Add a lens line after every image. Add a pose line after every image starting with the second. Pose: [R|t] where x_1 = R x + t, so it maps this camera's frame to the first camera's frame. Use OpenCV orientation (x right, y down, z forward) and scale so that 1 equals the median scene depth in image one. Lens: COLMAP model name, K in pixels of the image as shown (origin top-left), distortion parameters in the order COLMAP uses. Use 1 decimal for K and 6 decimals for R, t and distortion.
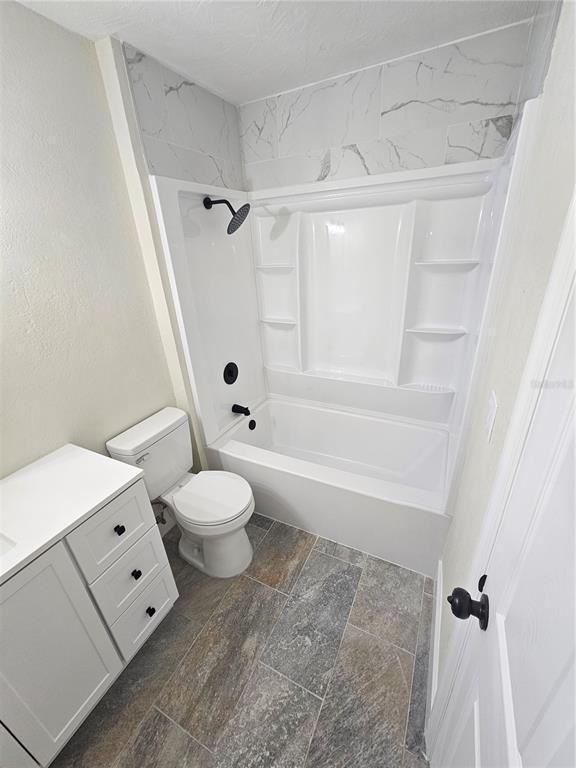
lens RADIAL K [[315.0, 0, 287.0], [0, 315.0, 386.2], [0, 0, 1]] dist [-0.002897, 0.000225]
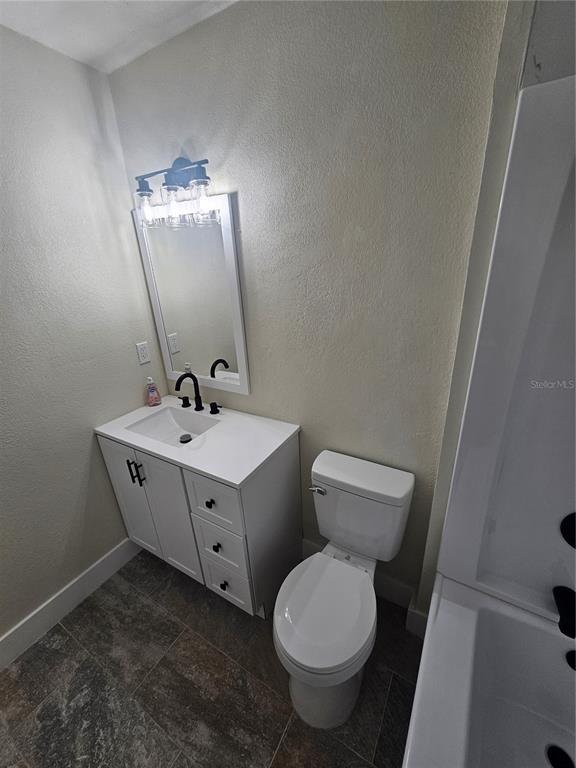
lens RADIAL K [[315.0, 0, 287.8], [0, 315.0, 381.6], [0, 0, 1]] dist [-0.002897, 0.000225]
pose [[-0.054286, 0.425324, -0.903412, 0.222936], [-0.362839, 0.834498, 0.414682, -0.381192], [0.930269, 0.350305, 0.109022, 0.797776]]
